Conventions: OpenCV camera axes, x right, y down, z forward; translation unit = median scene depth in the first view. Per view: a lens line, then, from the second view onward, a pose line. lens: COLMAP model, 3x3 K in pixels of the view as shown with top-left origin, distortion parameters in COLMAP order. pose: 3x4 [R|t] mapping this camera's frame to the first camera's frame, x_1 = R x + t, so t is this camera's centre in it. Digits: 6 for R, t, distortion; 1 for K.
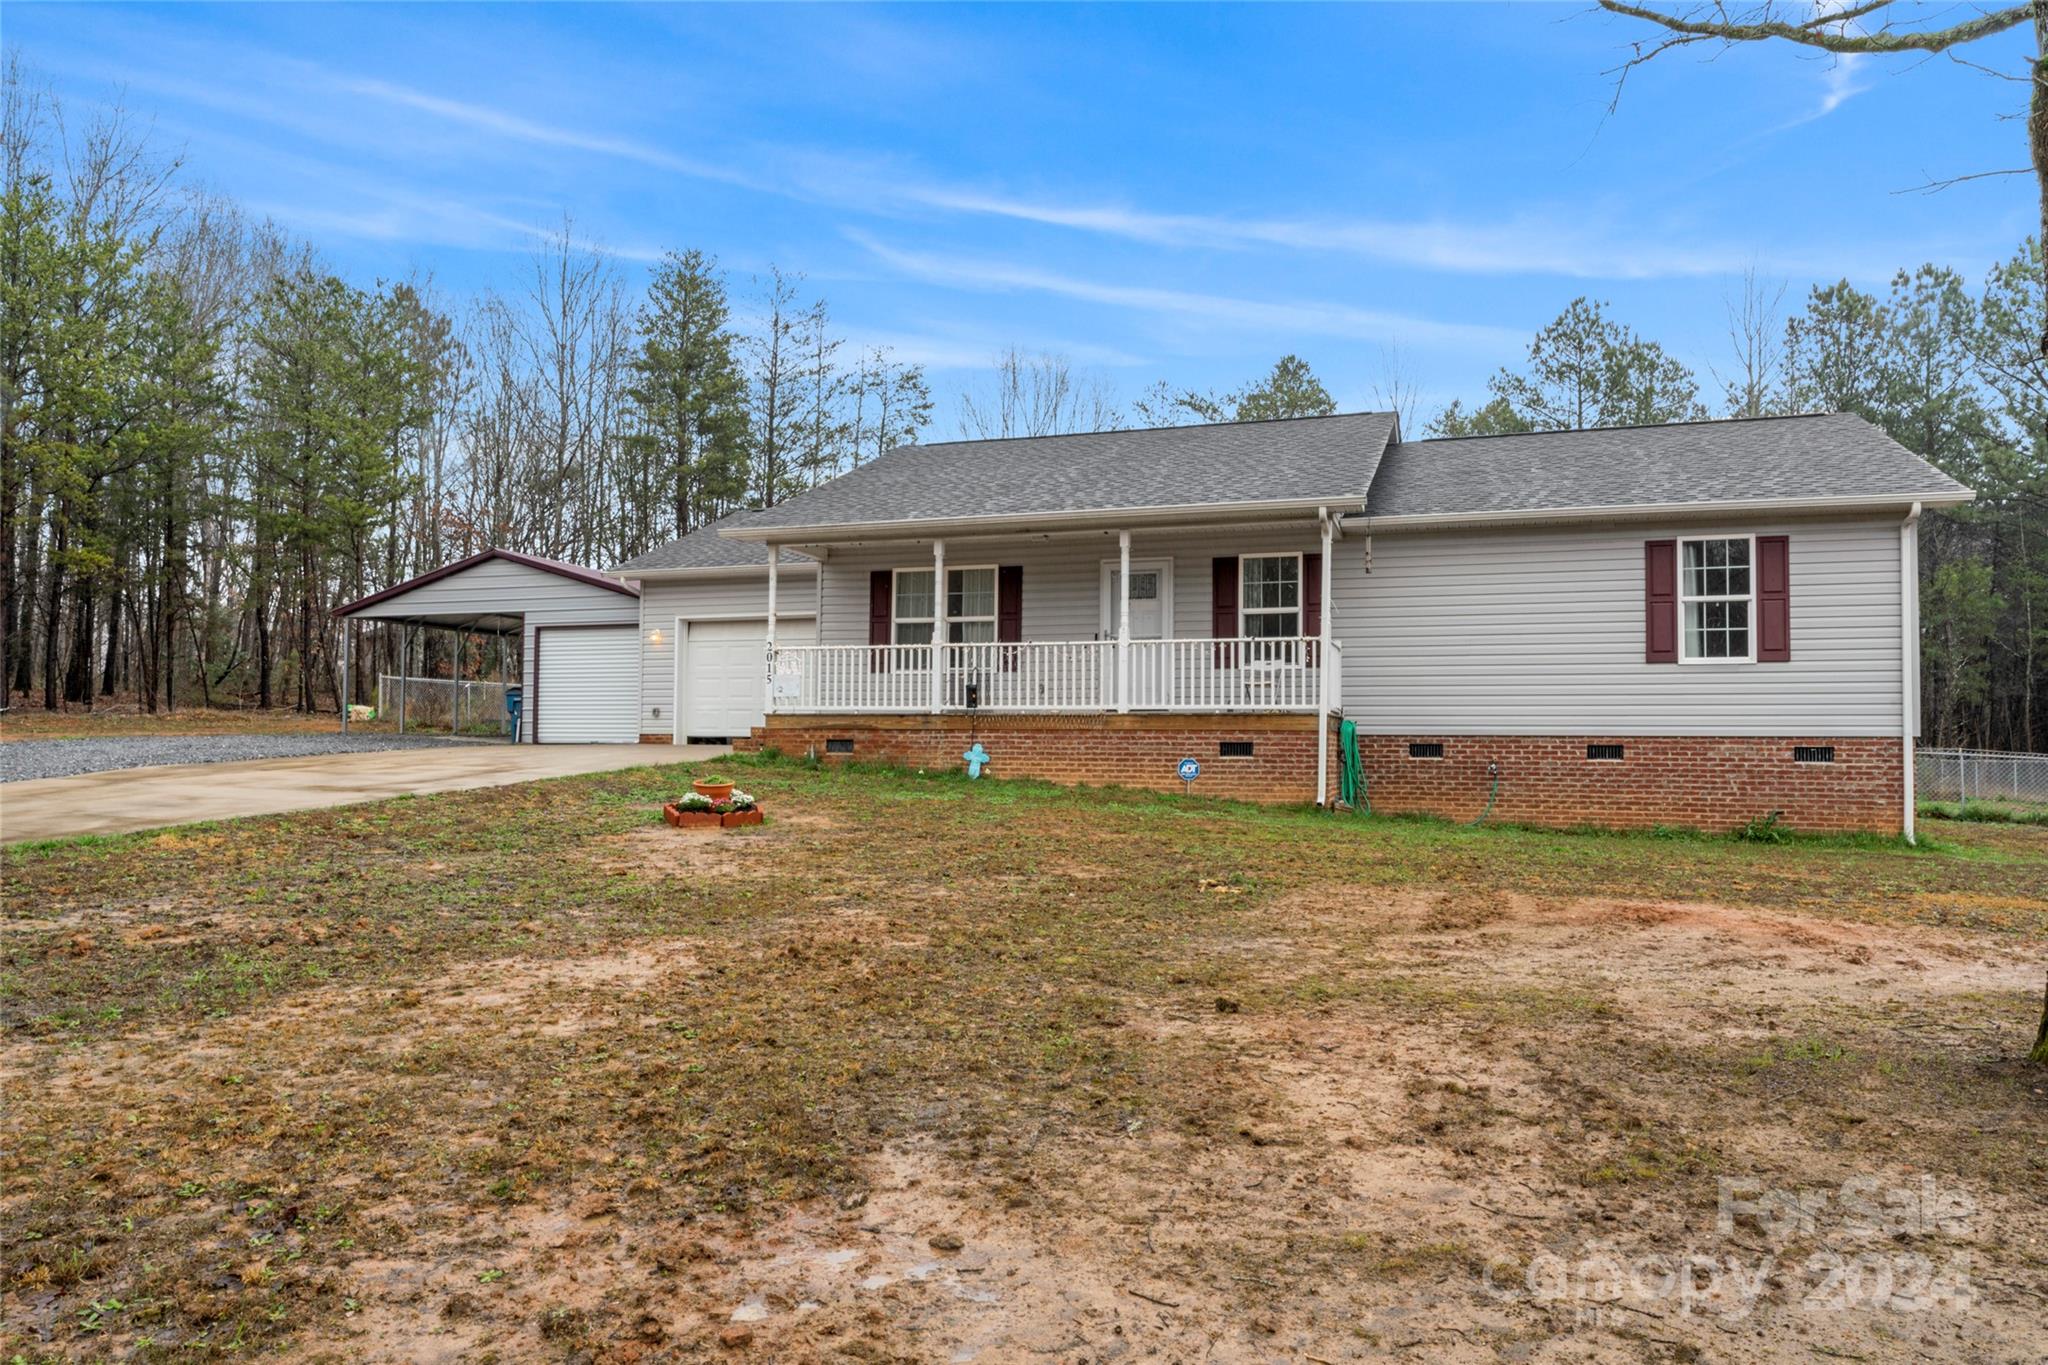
lens RADIAL K [[1316.7, 0, 1024.0], [0, 1316.7, 682.5], [0, 0, 1]] dist [-0.000758, -0.000753]
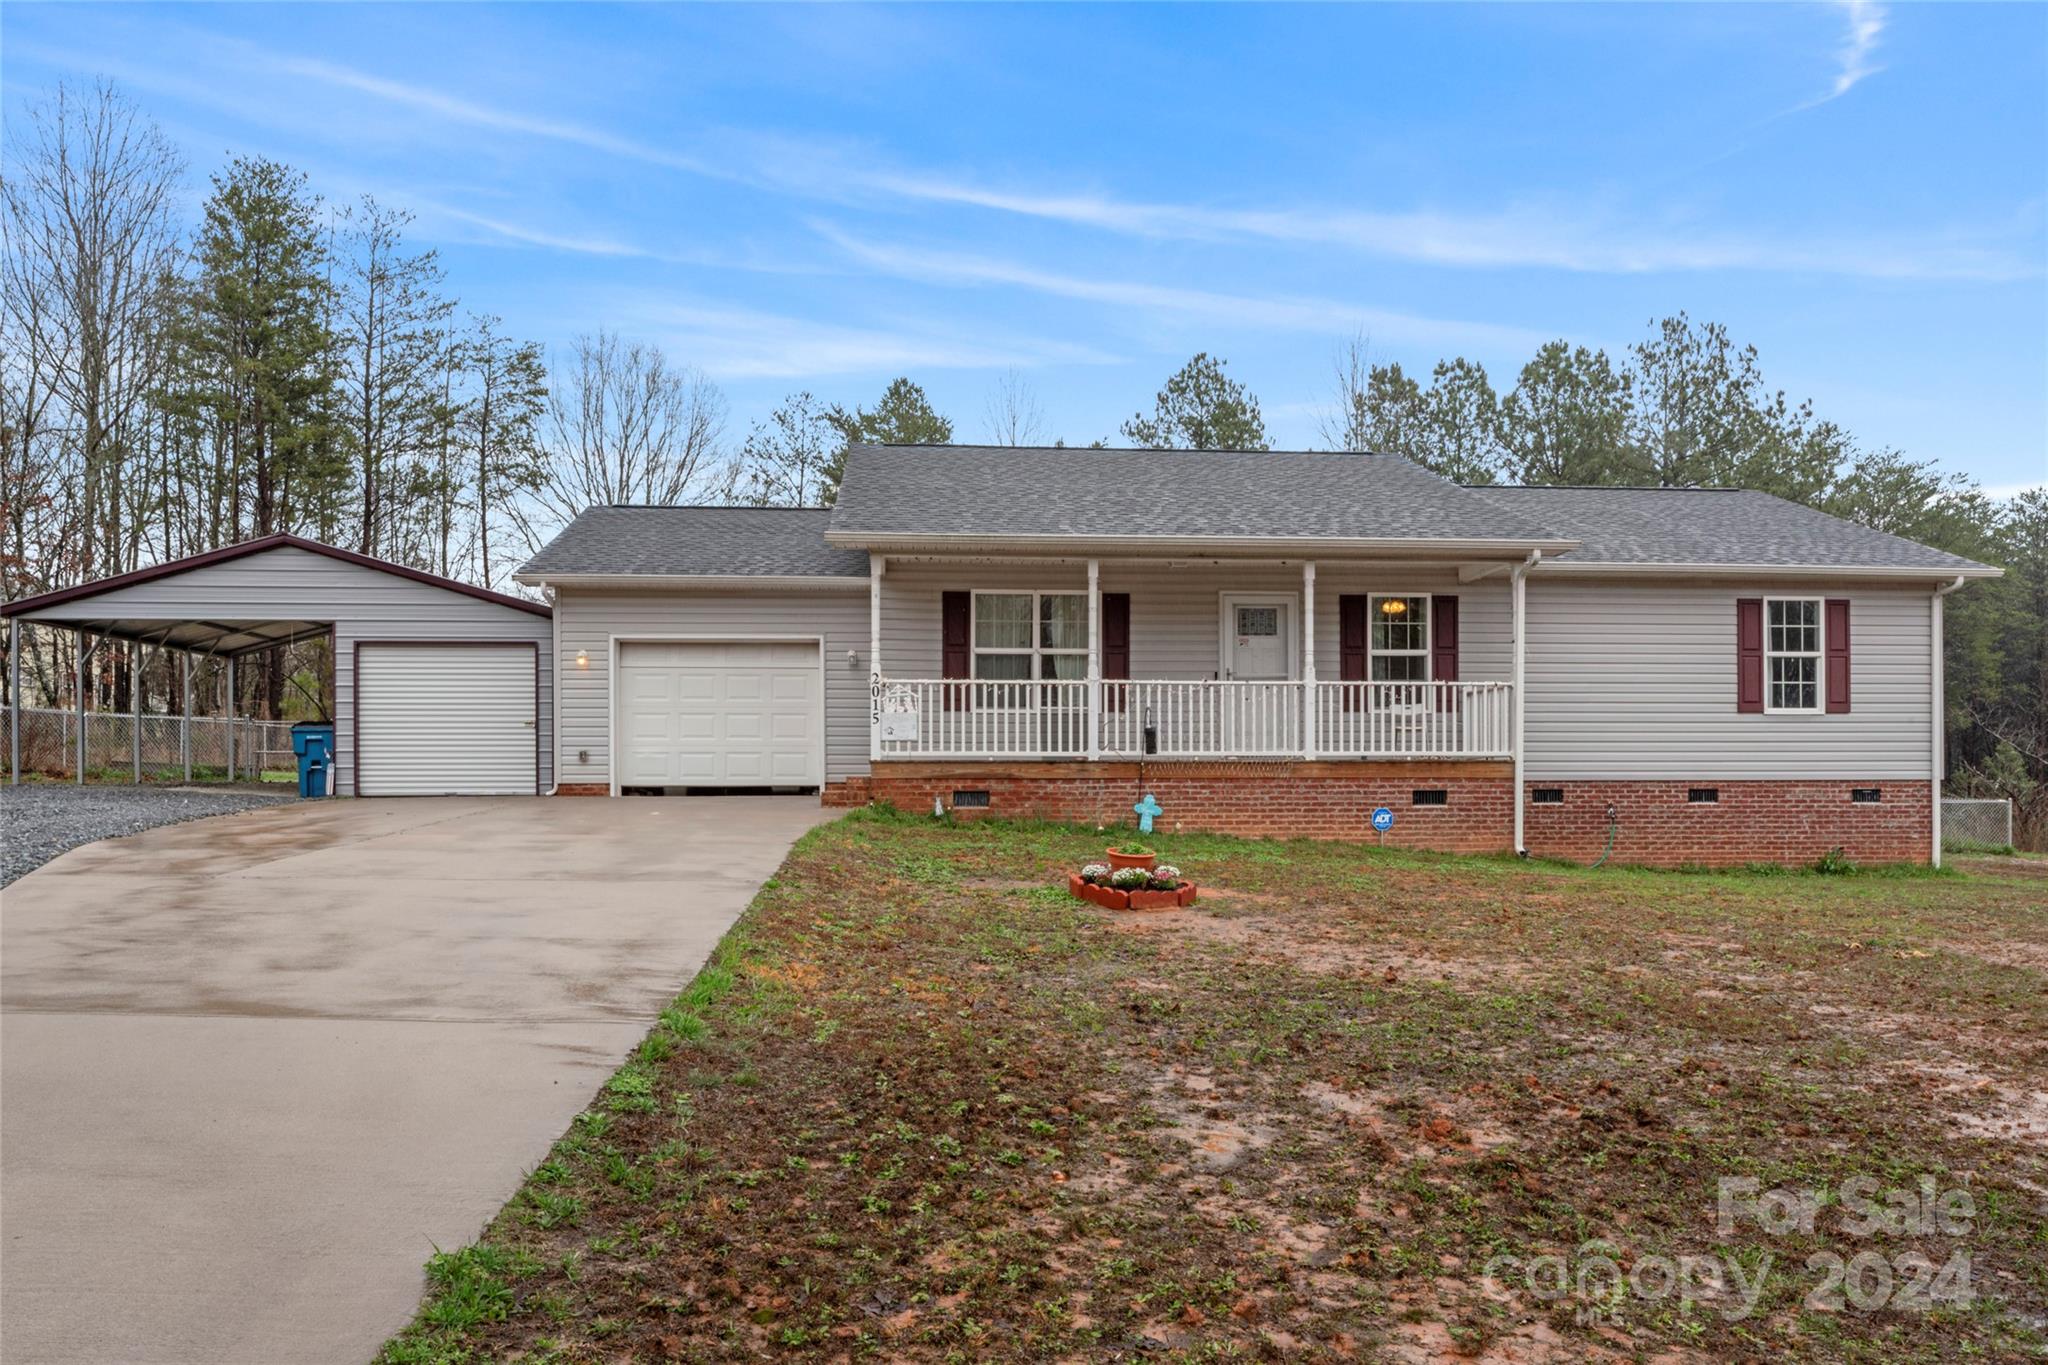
lens RADIAL K [[1355.7, 0, 1024.8], [0, 1355.7, 753.5], [0, 0, 1]] dist [-0.000935, -0.001073]
pose [[0.918834, -0.000865, 0.394644, -0.470847], [-0.010484, 0.999591, 0.026600, -0.004312], [-0.394506, -0.028579, 0.918449, 0.199022]]
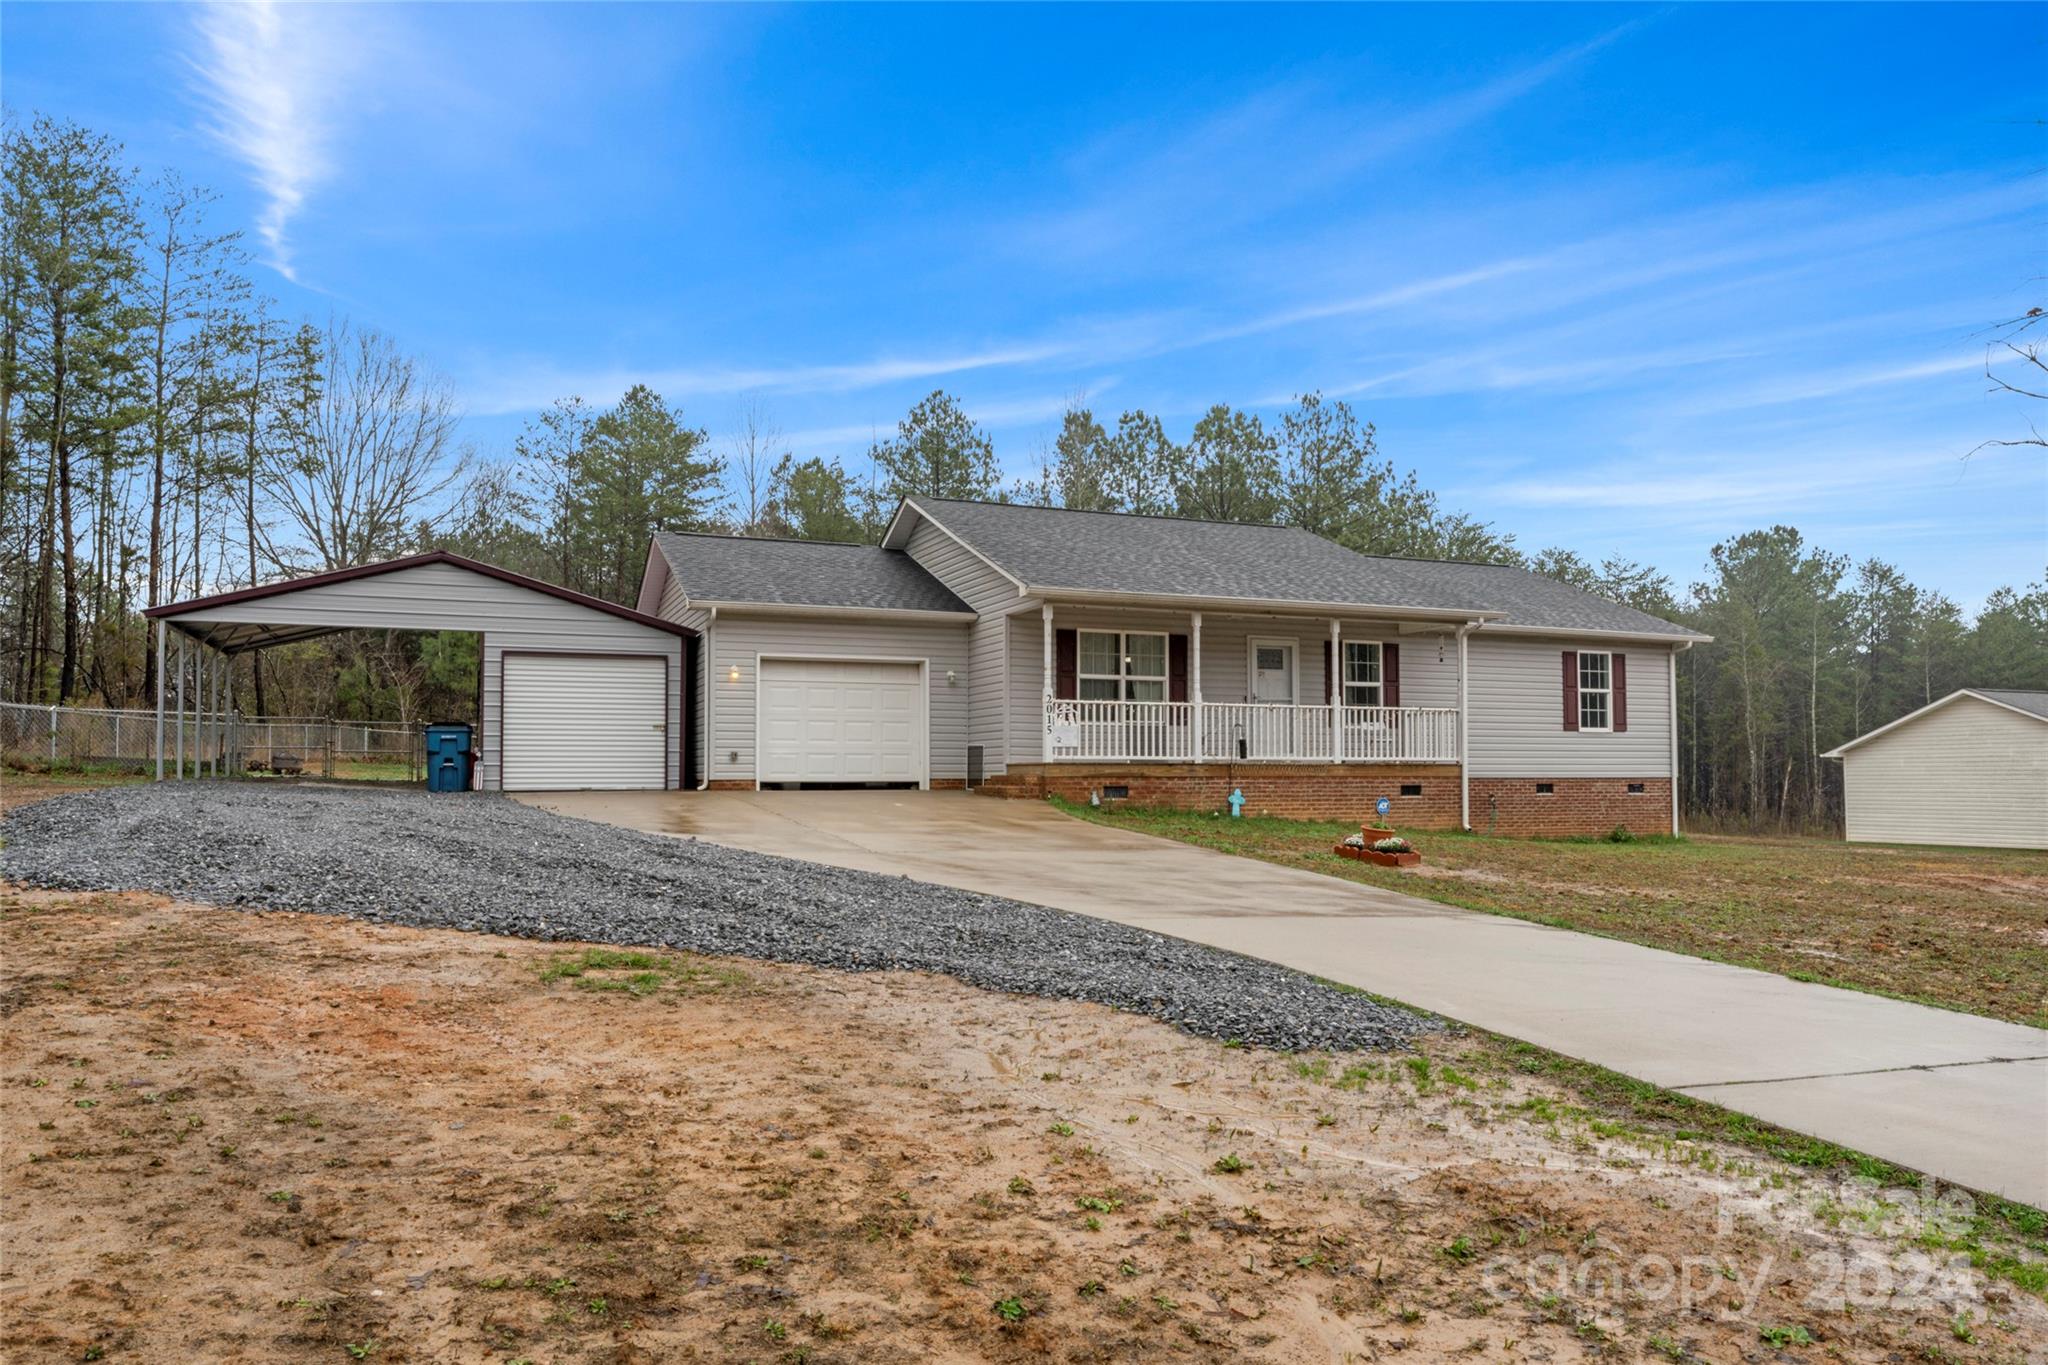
lens RADIAL K [[1316.7, 0, 1024.0], [0, 1316.7, 682.5], [0, 0, 1]] dist [-0.000758, -0.000753]
pose [[0.759455, 0.036920, 0.649511, -0.956700], [-0.025709, 0.999312, -0.026742, -0.012573], [-0.650052, 0.003611, 0.759882, 0.222846]]
